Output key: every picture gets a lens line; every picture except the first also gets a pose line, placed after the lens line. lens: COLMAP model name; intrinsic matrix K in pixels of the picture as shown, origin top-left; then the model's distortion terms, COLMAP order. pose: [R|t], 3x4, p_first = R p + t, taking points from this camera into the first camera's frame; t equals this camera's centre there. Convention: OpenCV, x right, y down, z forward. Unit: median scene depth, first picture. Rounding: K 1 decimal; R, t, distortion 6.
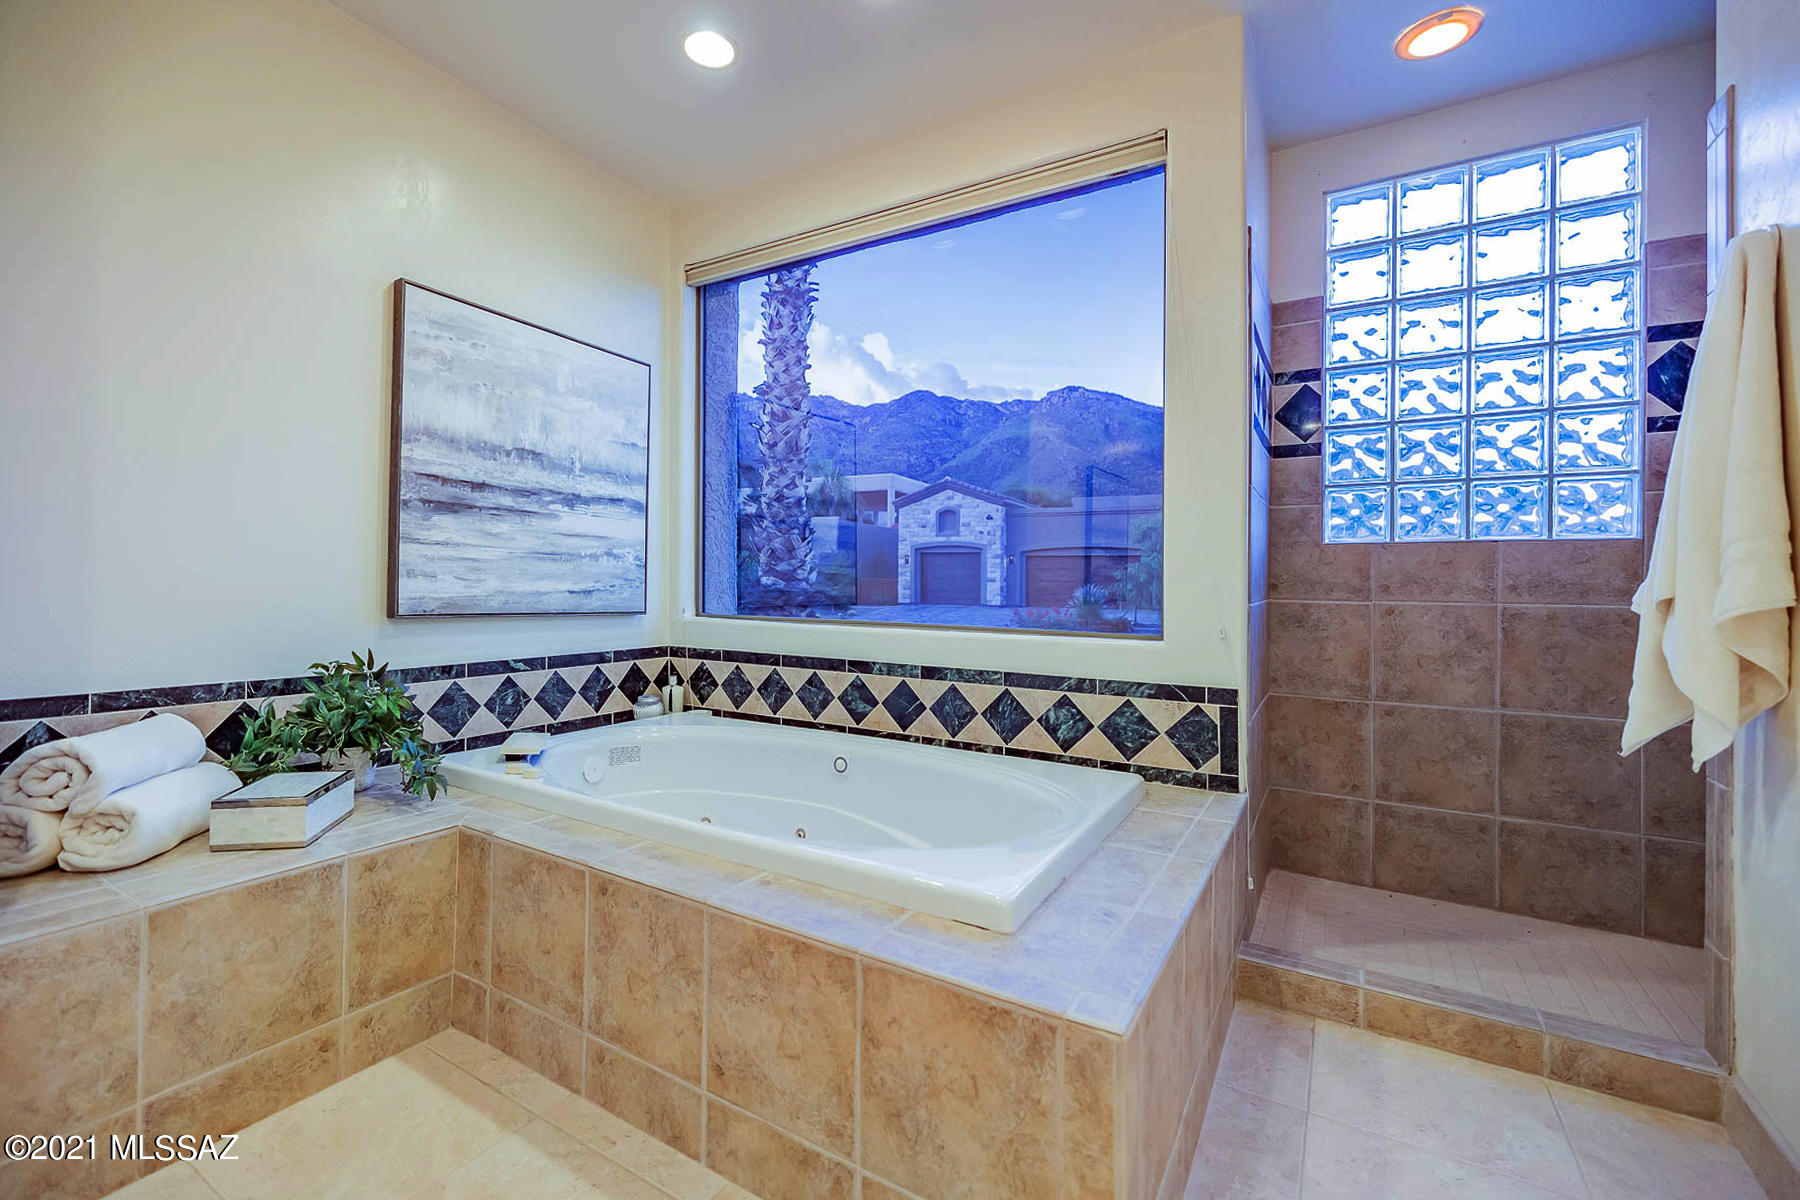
lens RADIAL K [[774.3, 0, 907.8], [0, 774.3, 581.1], [0, 0, 1]] dist [0.000211, 0.000075]
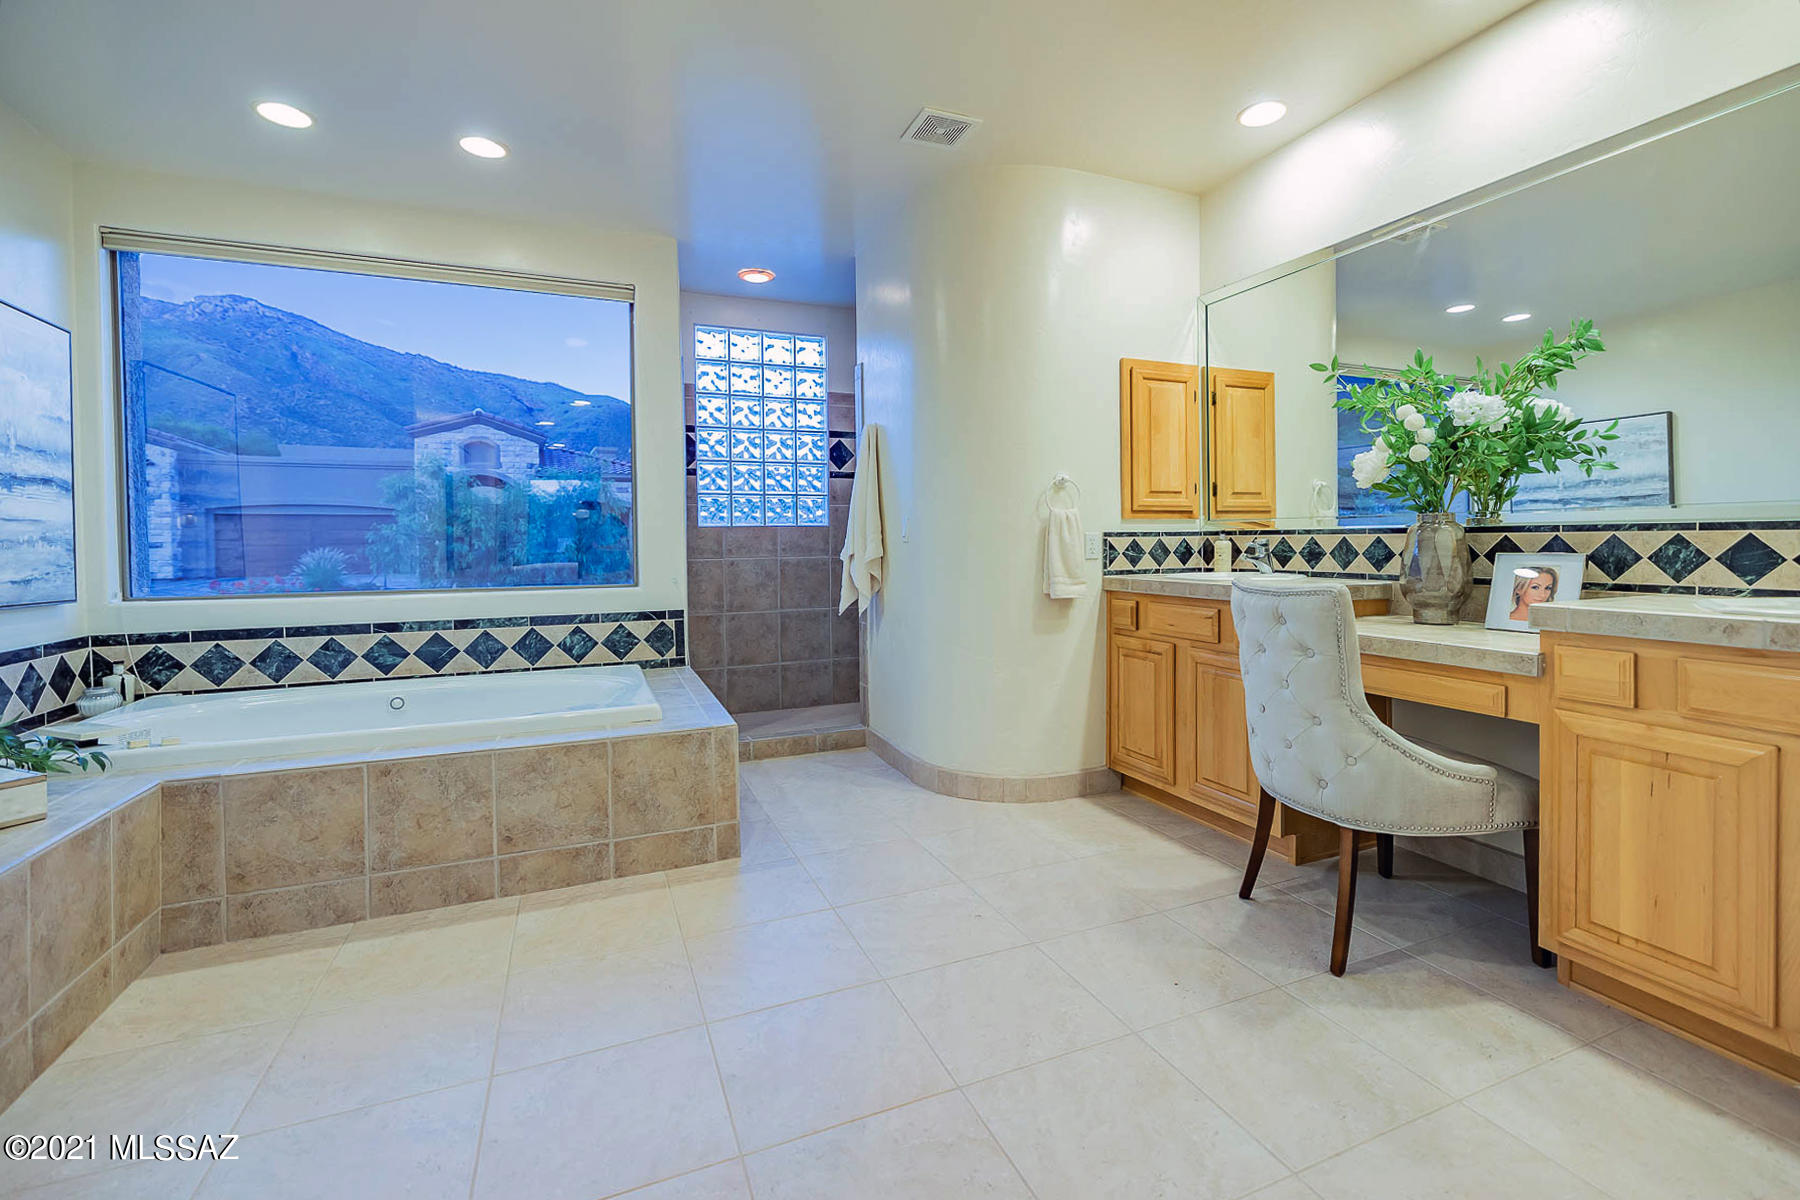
lens RADIAL K [[774.3, 0, 907.8], [0, 774.3, 581.1], [0, 0, 1]] dist [0.000211, 0.000075]
pose [[0.594604, -0.062610, 0.801577, -0.630460], [0.017154, 0.997724, 0.065205, -0.033409], [-0.803836, -0.025021, 0.594325, -0.449990]]
